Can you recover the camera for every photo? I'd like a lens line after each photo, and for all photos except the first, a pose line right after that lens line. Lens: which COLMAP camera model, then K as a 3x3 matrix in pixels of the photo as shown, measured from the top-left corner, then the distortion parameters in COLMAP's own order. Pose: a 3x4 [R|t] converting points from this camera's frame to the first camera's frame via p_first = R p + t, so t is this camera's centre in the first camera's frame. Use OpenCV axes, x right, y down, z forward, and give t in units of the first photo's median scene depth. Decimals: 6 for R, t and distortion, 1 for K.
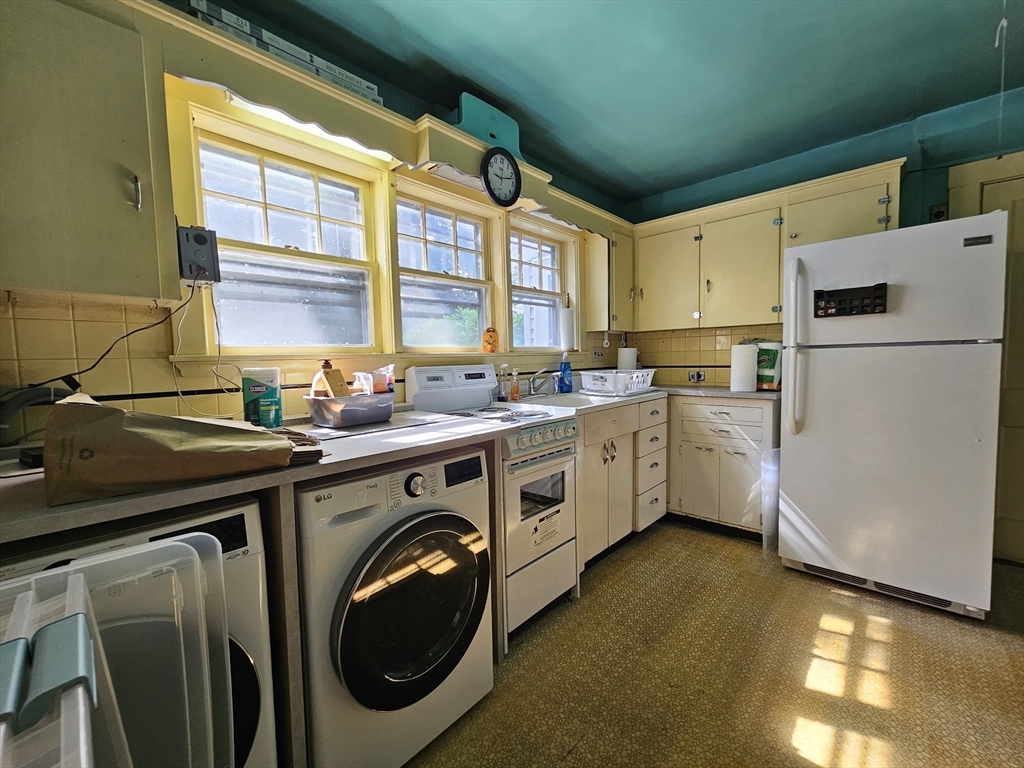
lens RADIAL K [[421.3, 0, 512.0], [0, 421.3, 384.0], [0, 0, 1]] dist [-0.002263, -0.000382]
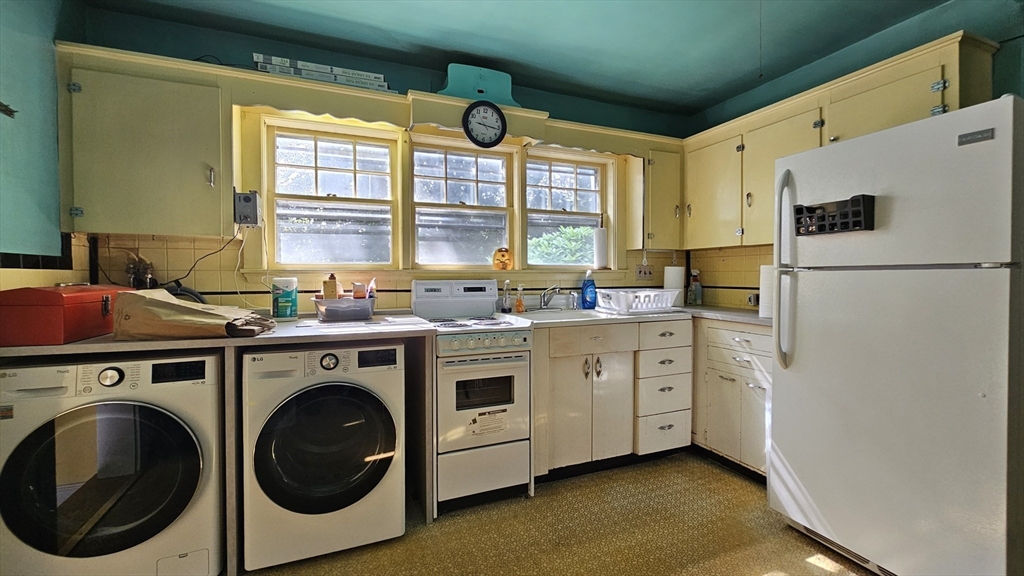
lens RADIAL K [[424.9, 0, 512.5], [0, 424.9, 279.6], [0, 0, 1]] dist [0.000109, 0.000078]
pose [[0.912642, 0.024561, -0.408021, 0.535408], [-0.043077, 0.998414, -0.036251, -0.008416], [0.406483, 0.050660, 0.912253, -0.048449]]
